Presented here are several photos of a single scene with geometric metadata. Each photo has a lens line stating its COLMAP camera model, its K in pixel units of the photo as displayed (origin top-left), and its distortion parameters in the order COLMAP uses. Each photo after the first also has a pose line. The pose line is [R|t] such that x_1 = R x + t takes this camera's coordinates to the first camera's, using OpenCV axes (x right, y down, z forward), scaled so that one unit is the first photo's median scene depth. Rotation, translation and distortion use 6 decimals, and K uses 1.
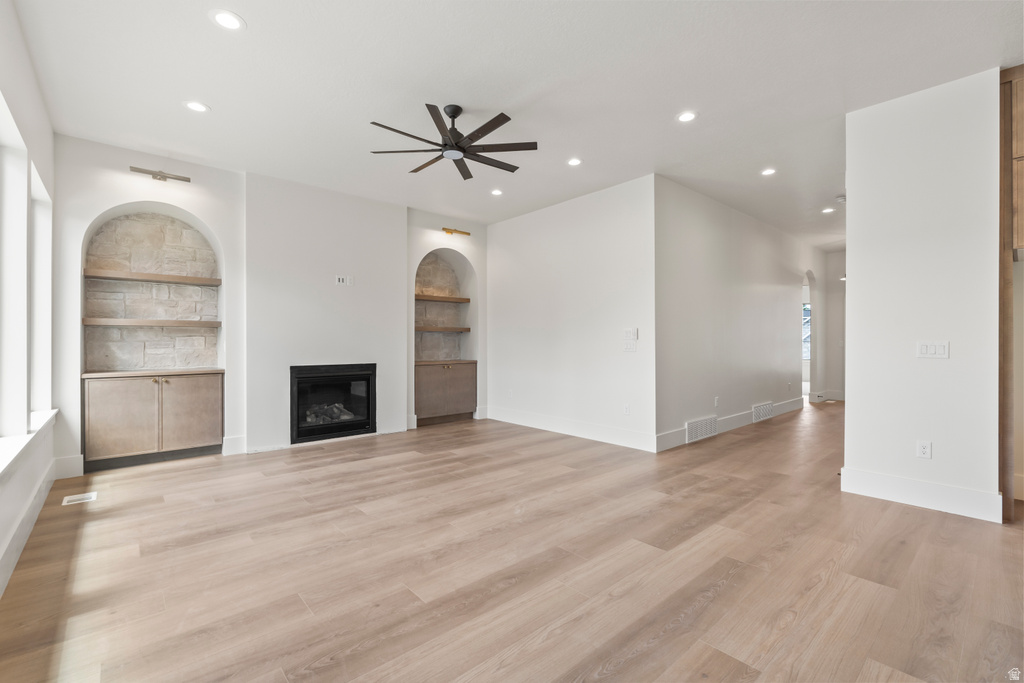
lens RADIAL K [[449.9, 0, 508.0], [0, 449.9, 341.9], [0, 0, 1]] dist [-0.003735, 0.001071]
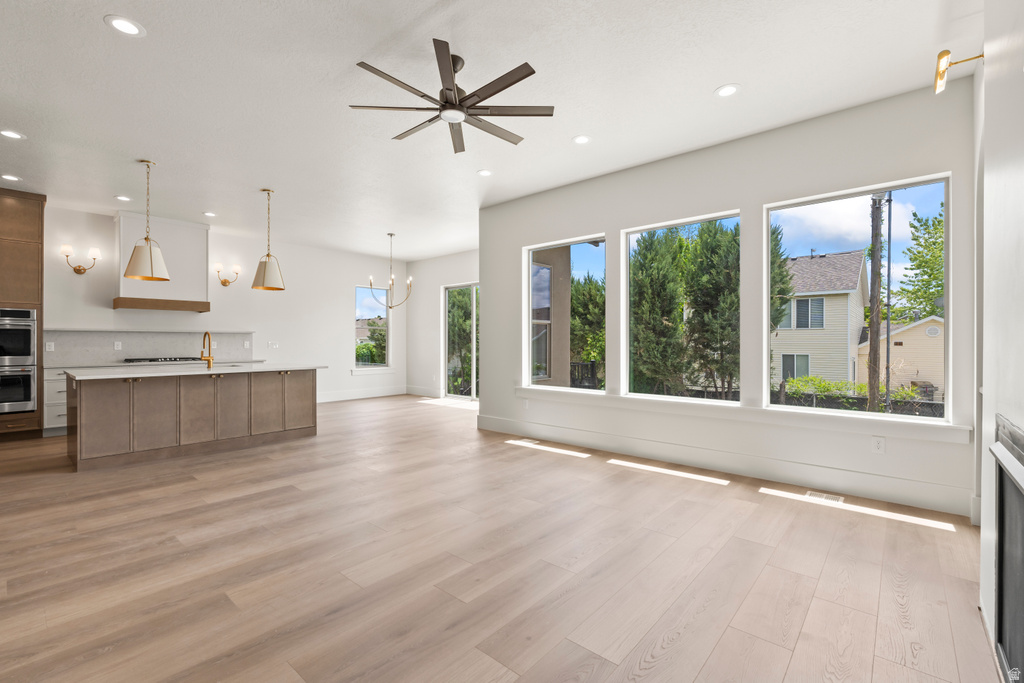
lens RADIAL K [[449.9, 0, 508.9], [0, 449.9, 337.7], [0, 0, 1]] dist [-0.003735, 0.001071]
pose [[-0.991607, -0.000268, -0.129291, -0.081923], [0.001284, 0.999928, -0.011921, 0.002514], [0.129285, -0.011987, -0.991535, 1.281258]]
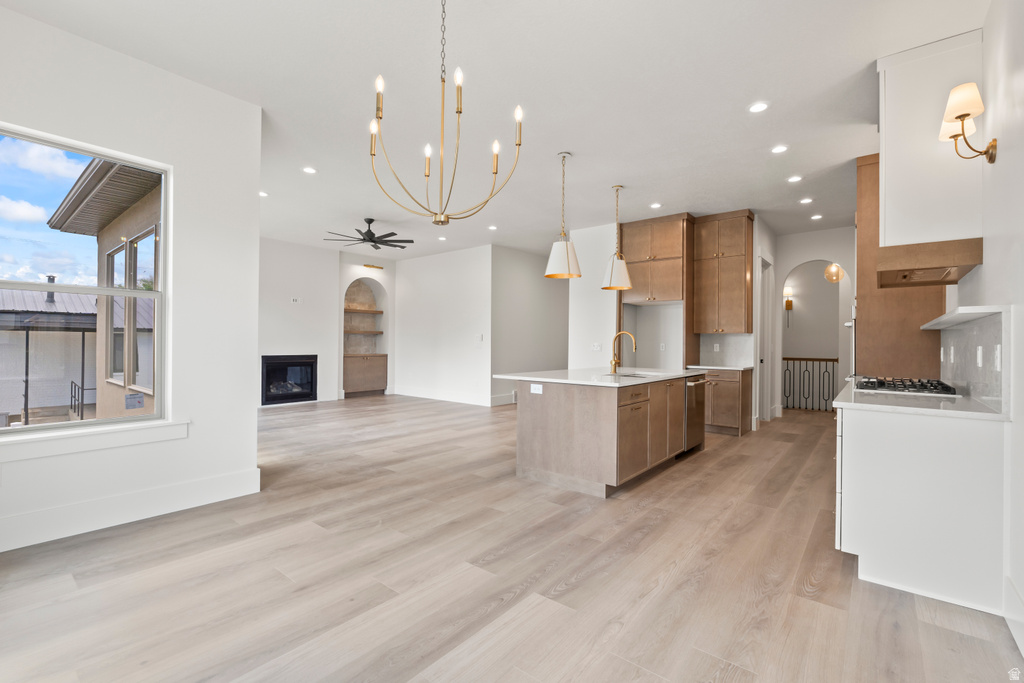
lens RADIAL K [[449.9, 0, 508.1], [0, 449.9, 342.0], [0, 0, 1]] dist [-0.003735, 0.001071]
pose [[0.986594, 0.009529, 0.162916, 0.107386], [-0.009527, 0.999954, -0.000793, -0.000384], [-0.162916, -0.000770, 0.986640, -0.685276]]
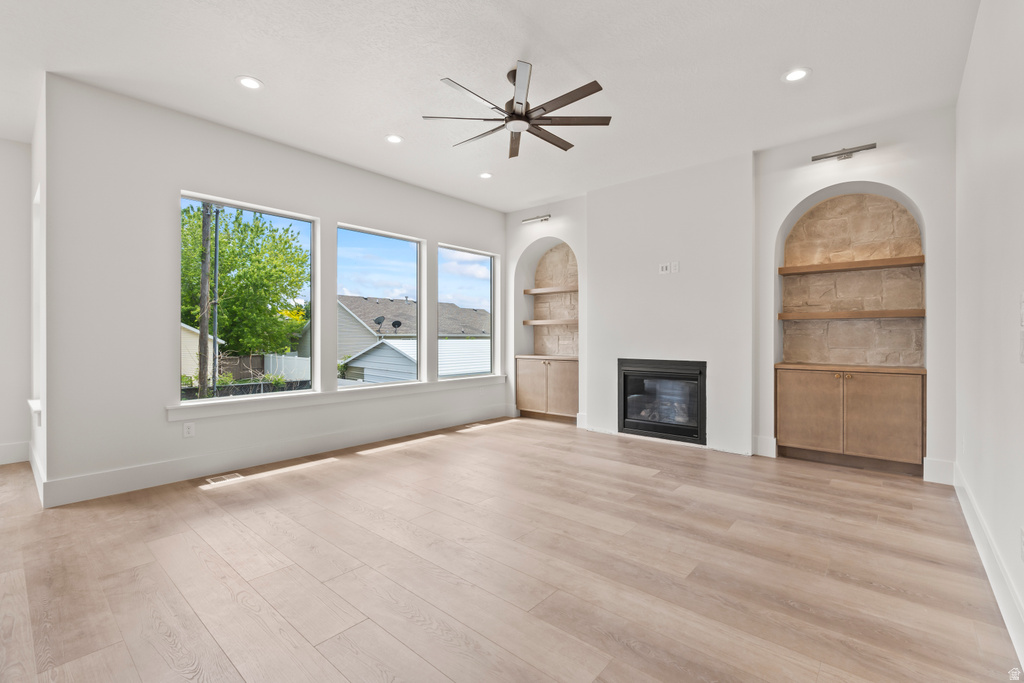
lens RADIAL K [[449.9, 0, 509.2], [0, 449.9, 333.8], [0, 0, 1]] dist [-0.003735, 0.001071]
pose [[0.137923, -0.005305, -0.990429, 0.533868], [0.000589, 0.999986, -0.005274, 0.001216], [0.990443, 0.000144, 0.137924, 0.600506]]
